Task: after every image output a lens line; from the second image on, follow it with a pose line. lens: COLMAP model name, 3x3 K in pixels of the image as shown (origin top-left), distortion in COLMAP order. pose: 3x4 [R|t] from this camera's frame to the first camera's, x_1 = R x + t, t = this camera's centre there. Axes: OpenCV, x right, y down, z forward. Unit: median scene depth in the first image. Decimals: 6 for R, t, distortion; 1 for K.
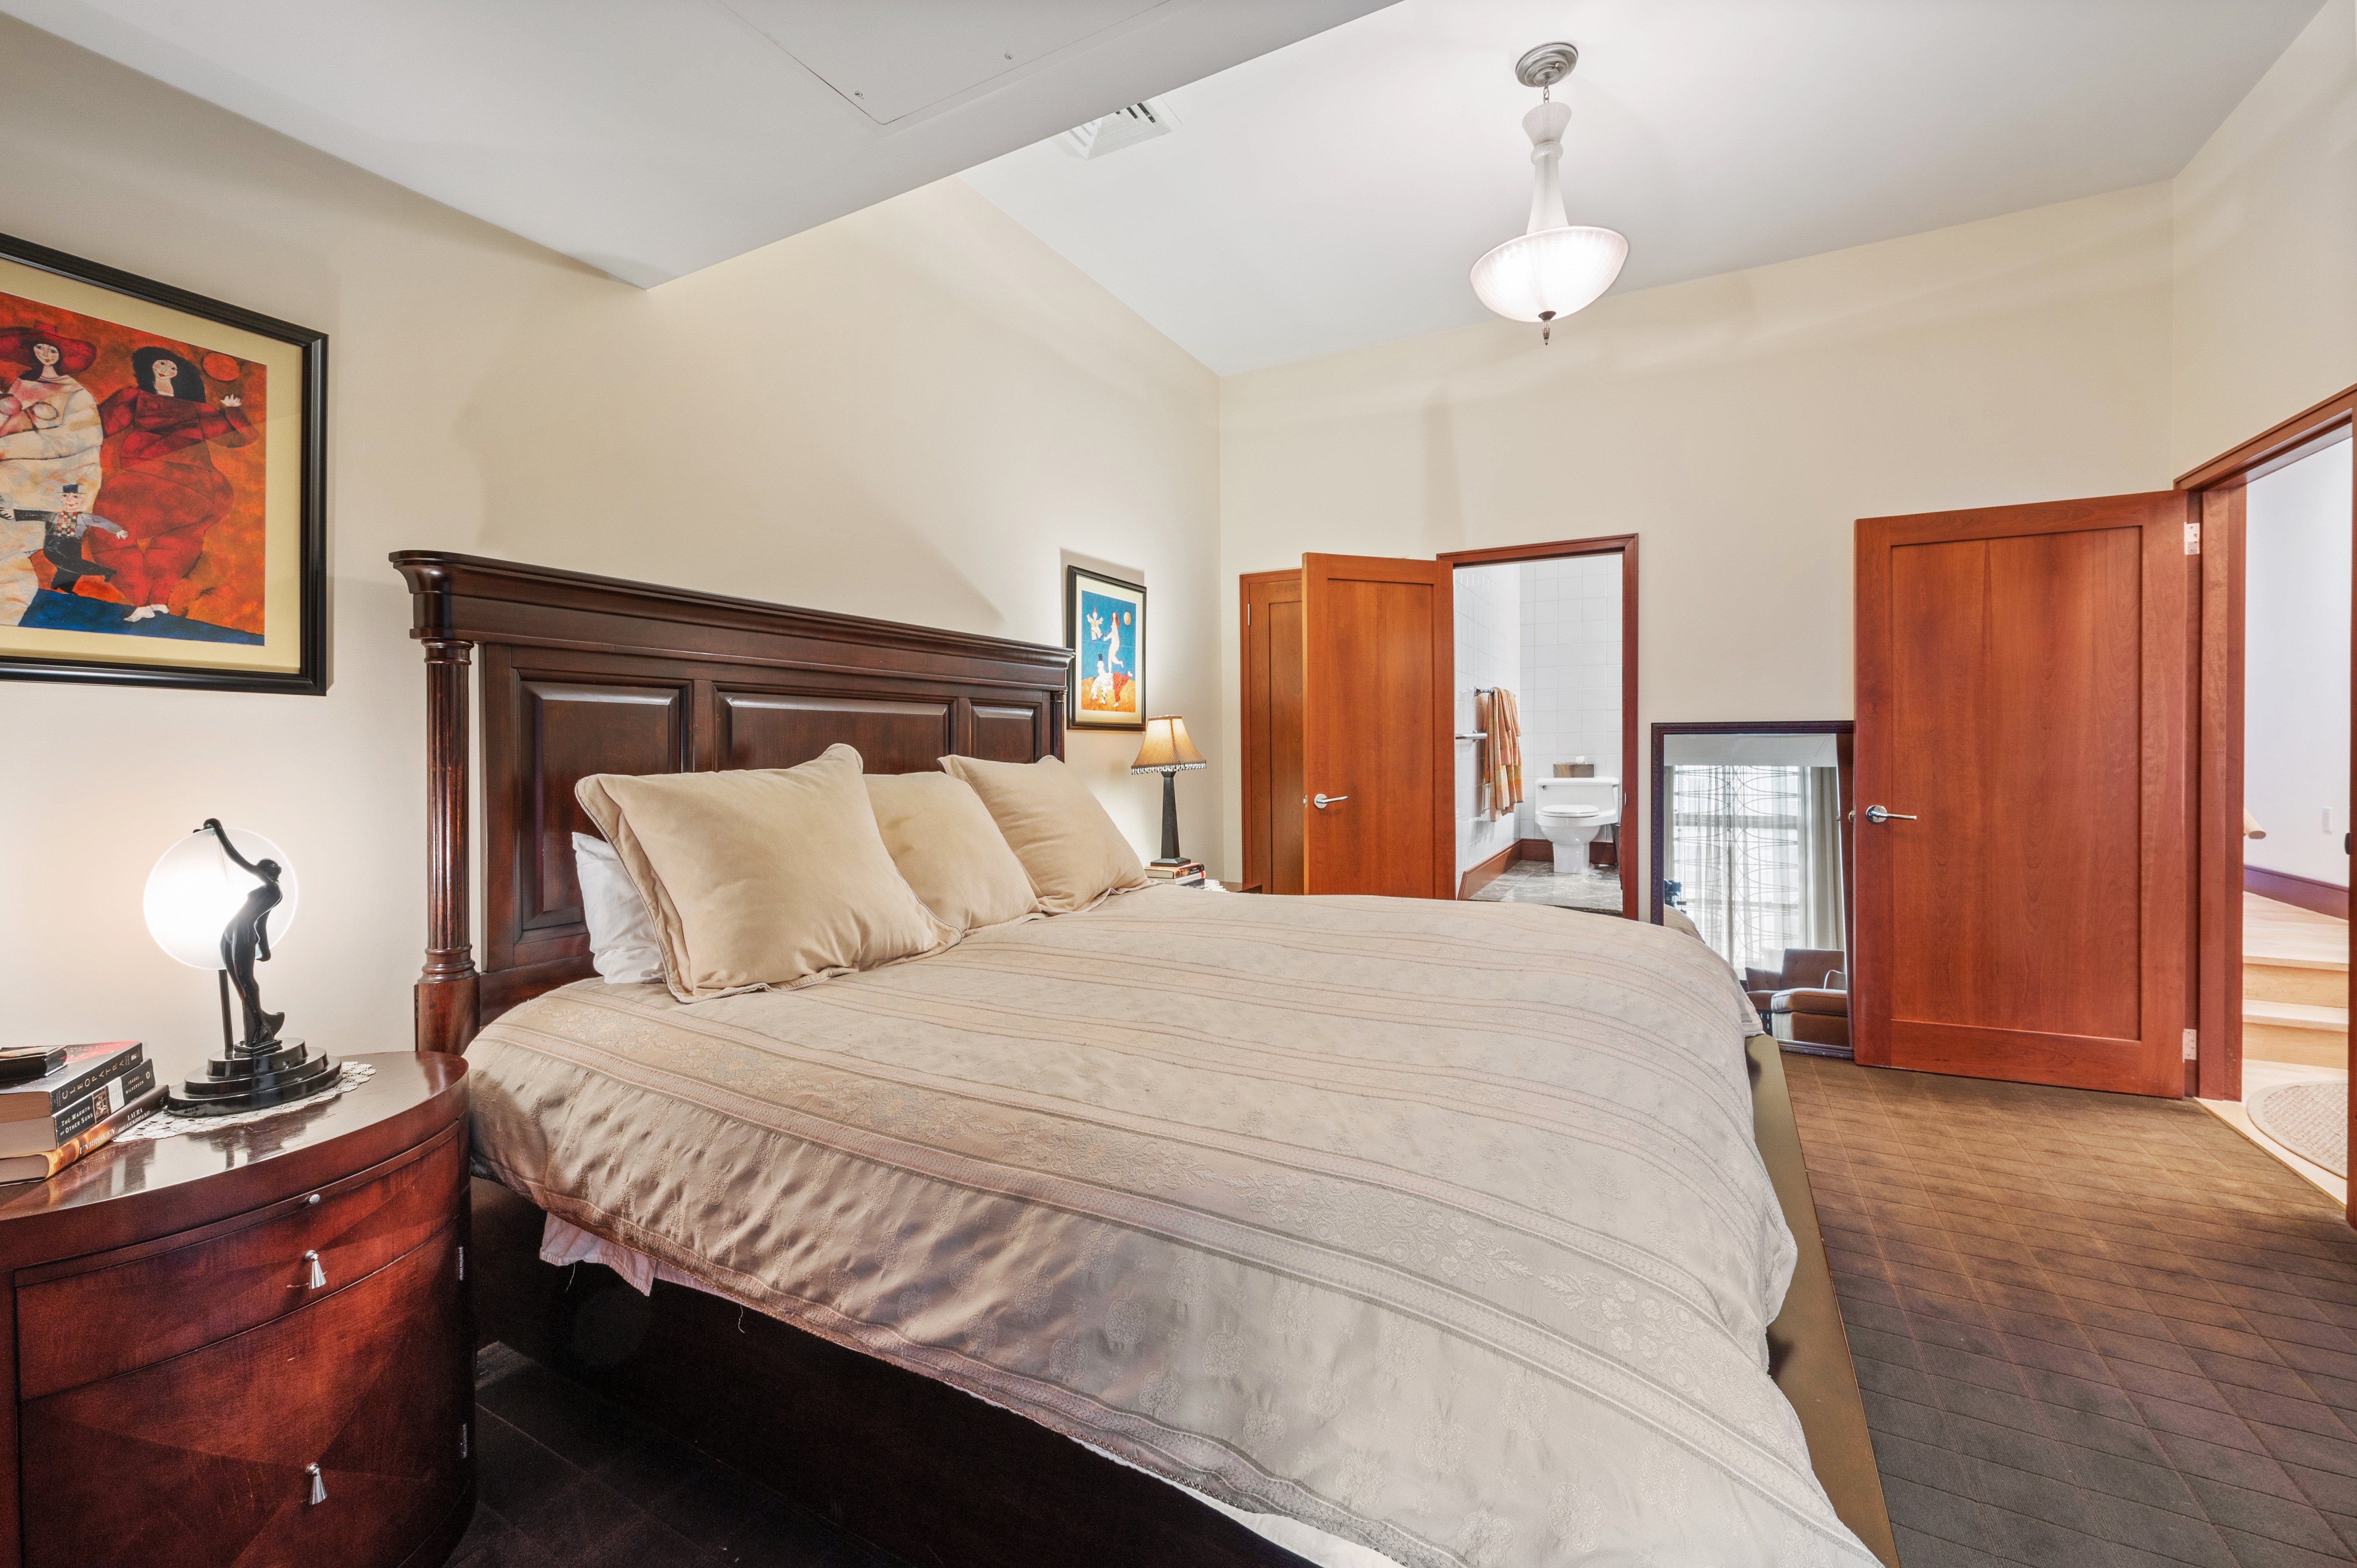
lens RADIAL K [[969.0, 0, 1154.8], [0, 969.0, 743.8], [0, 0, 1]] dist [0.004208, -0.000571]
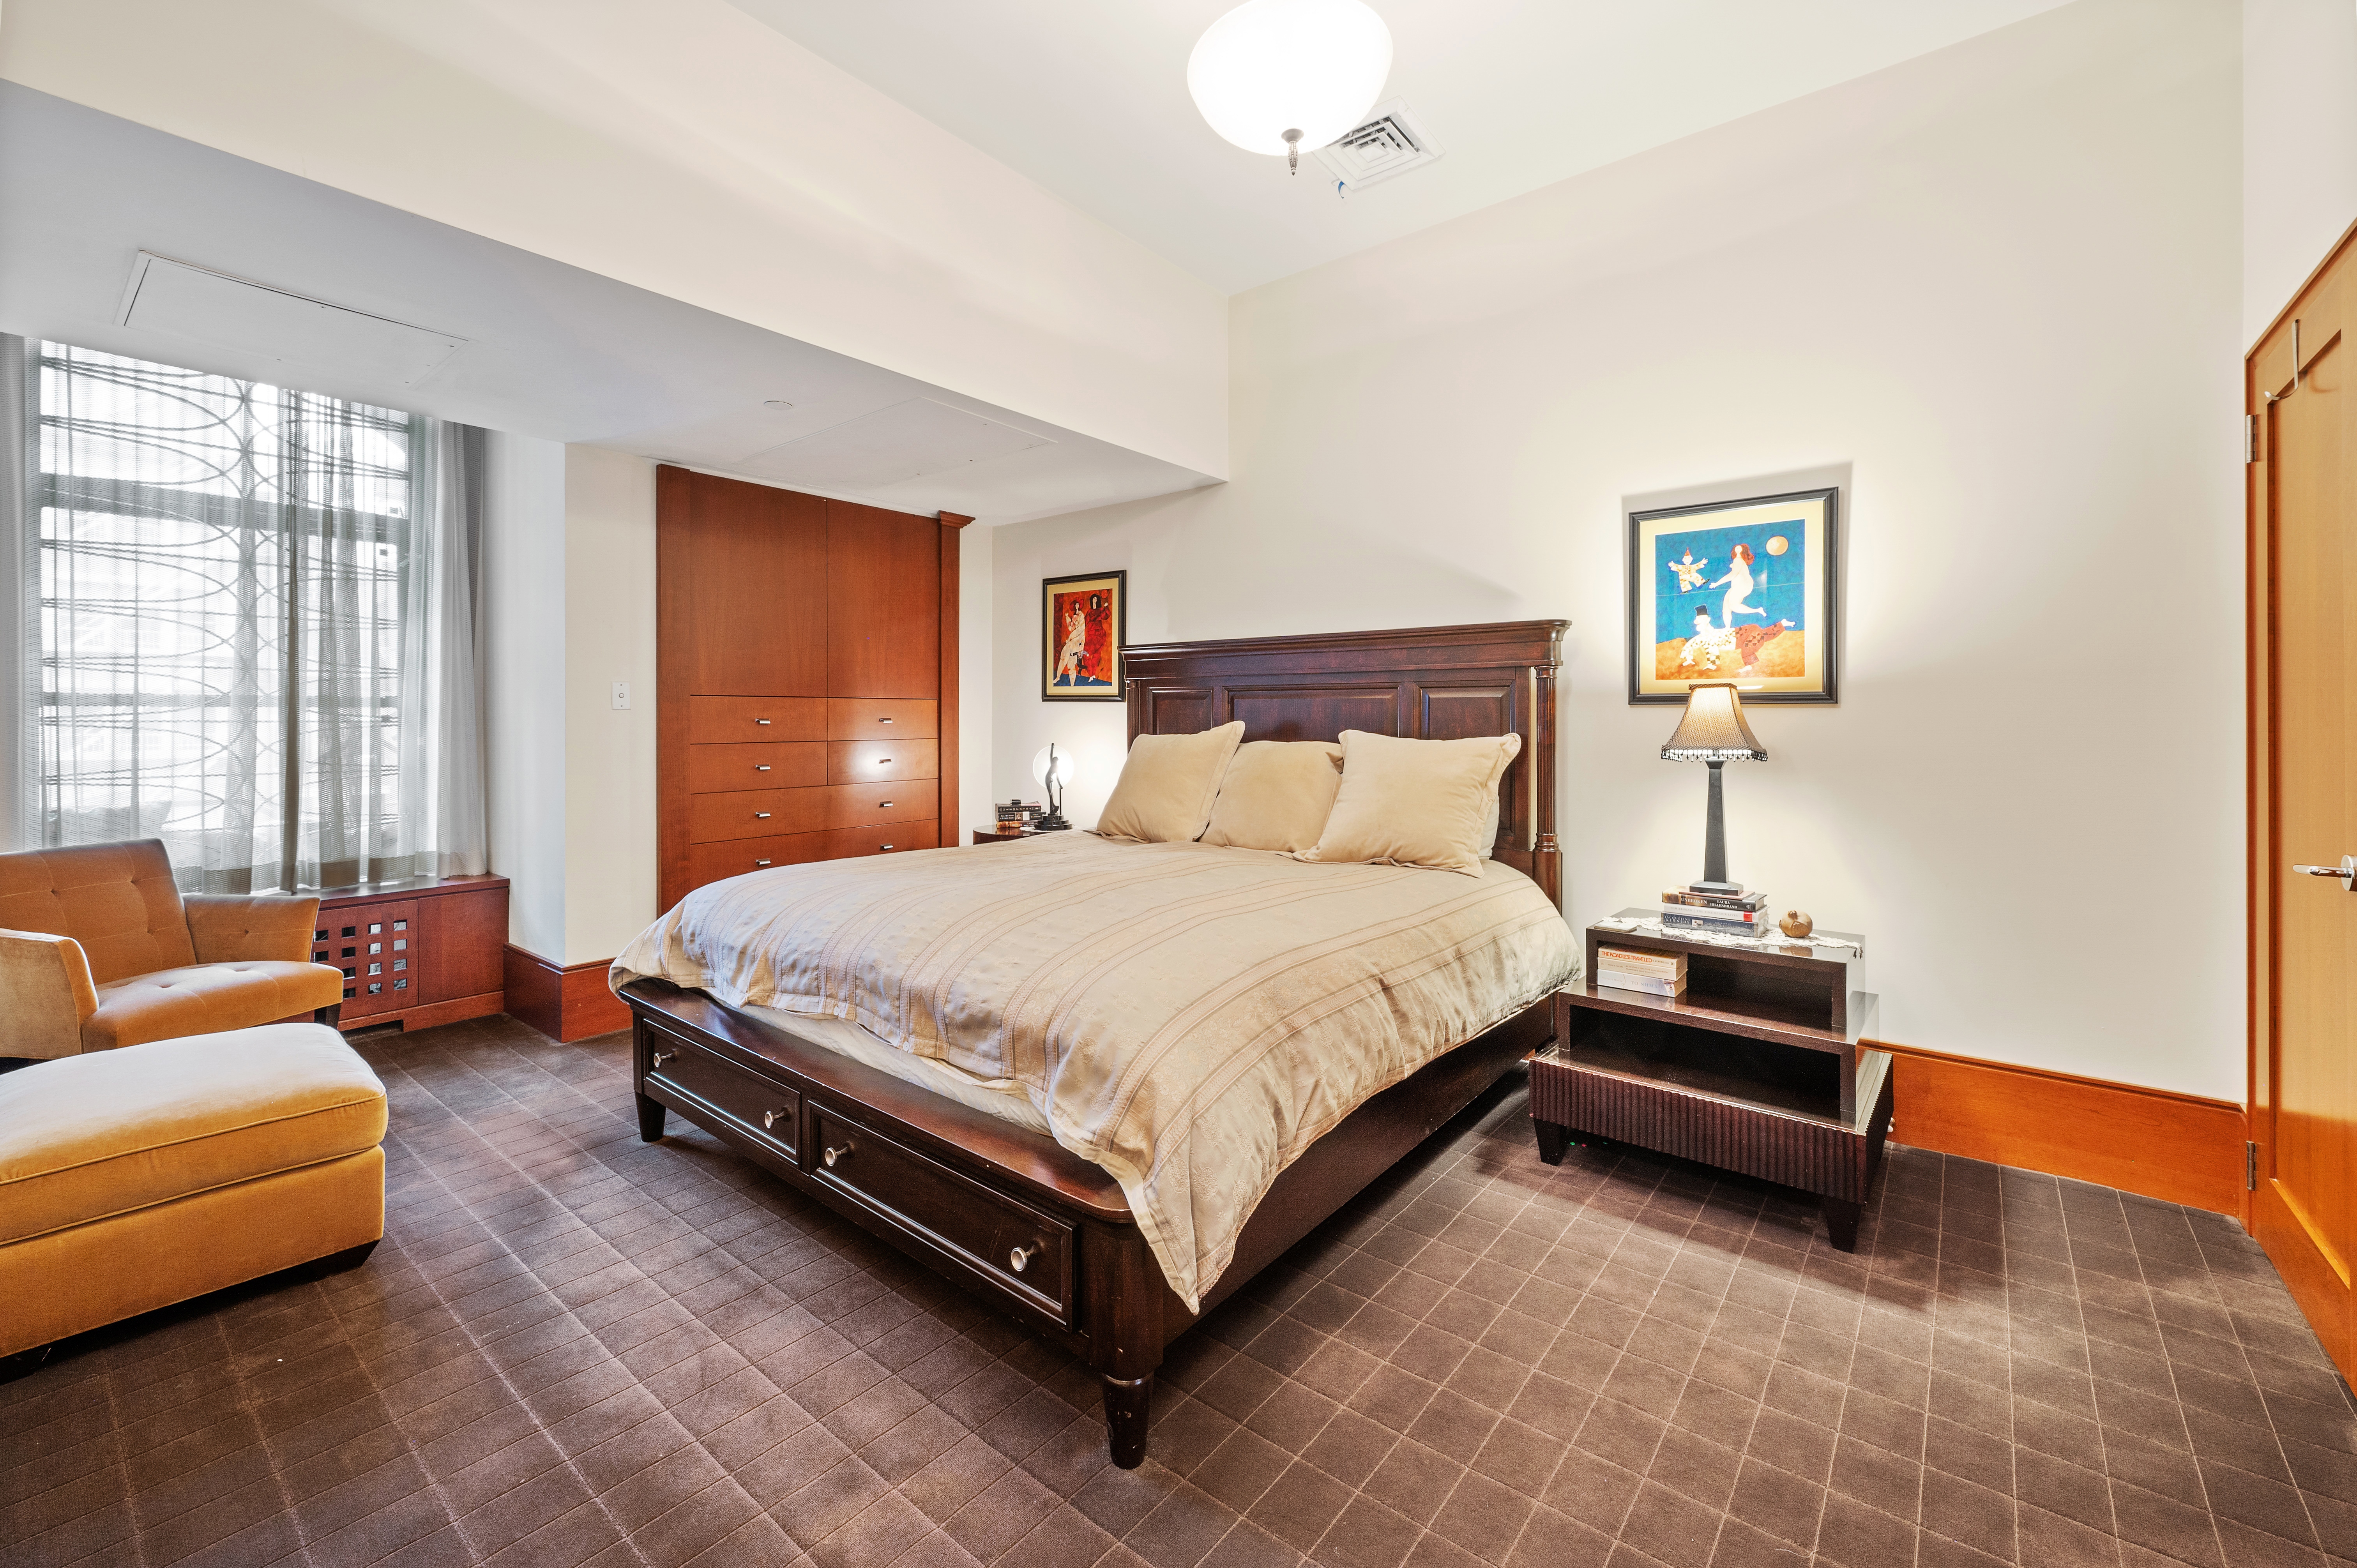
lens RADIAL K [[969.0, 0, 1187.4], [0, 969.0, 717.6], [0, 0, 1]] dist [0.004208, -0.000571]
pose [[-0.180832, -0.001216, -0.983513, 0.791832], [-0.000449, 0.999999, -0.001154, -0.002134], [0.983514, 0.000233, -0.180832, 0.741232]]
